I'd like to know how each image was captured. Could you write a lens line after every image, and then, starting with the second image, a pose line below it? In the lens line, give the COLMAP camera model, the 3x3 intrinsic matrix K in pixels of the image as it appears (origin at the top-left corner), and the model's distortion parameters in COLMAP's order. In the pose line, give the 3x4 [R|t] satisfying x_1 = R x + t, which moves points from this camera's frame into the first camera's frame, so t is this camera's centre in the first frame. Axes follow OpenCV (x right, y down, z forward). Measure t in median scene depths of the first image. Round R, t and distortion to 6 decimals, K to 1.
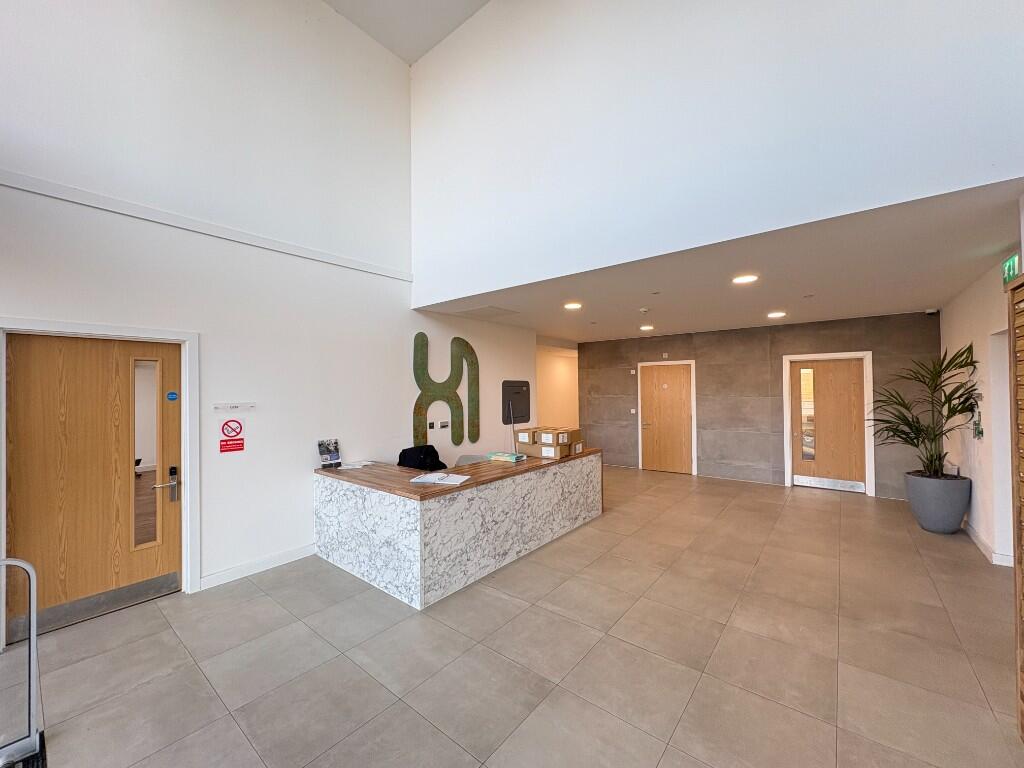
lens RADIAL K [[407.6, 0, 512.9], [0, 407.6, 384.6], [0, 0, 1]] dist [-0.000375, 0.000020]
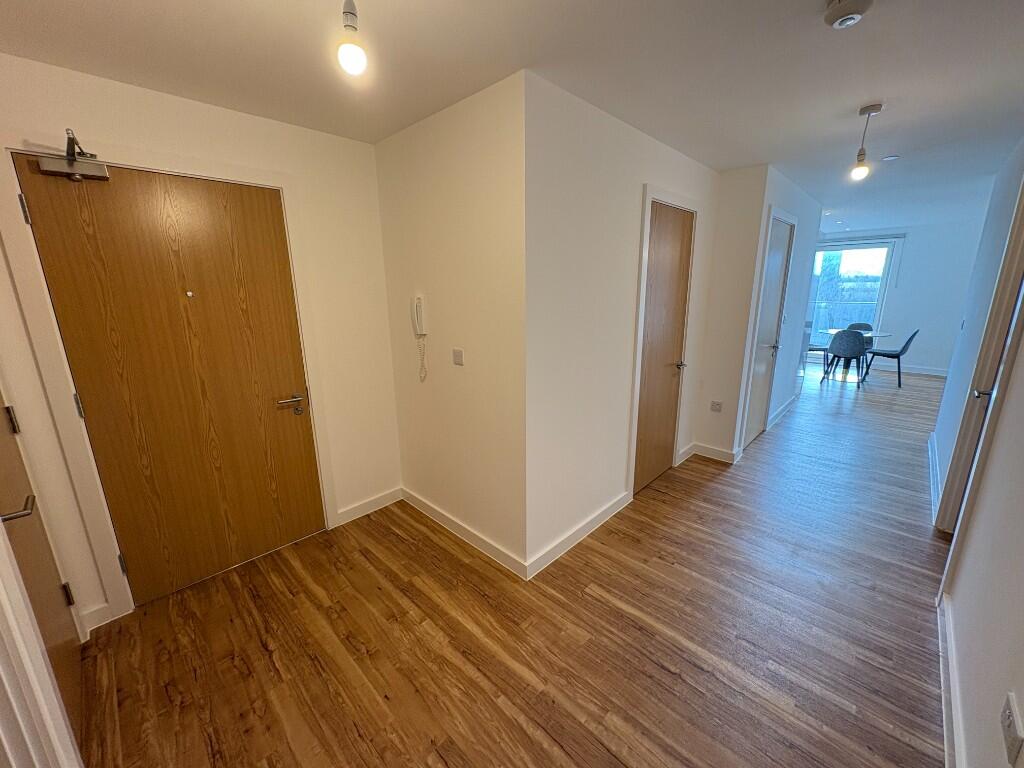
lens RADIAL K [[407.6, 0, 511.1], [0, 407.6, 383.9], [0, 0, 1]] dist [-0.000375, 0.000020]
pose [[0.995650, 0.020374, -0.090918, -0.412065], [0.002351, 0.969994, 0.243117, 0.151677], [0.093143, -0.242273, 0.965727, 0.407599]]
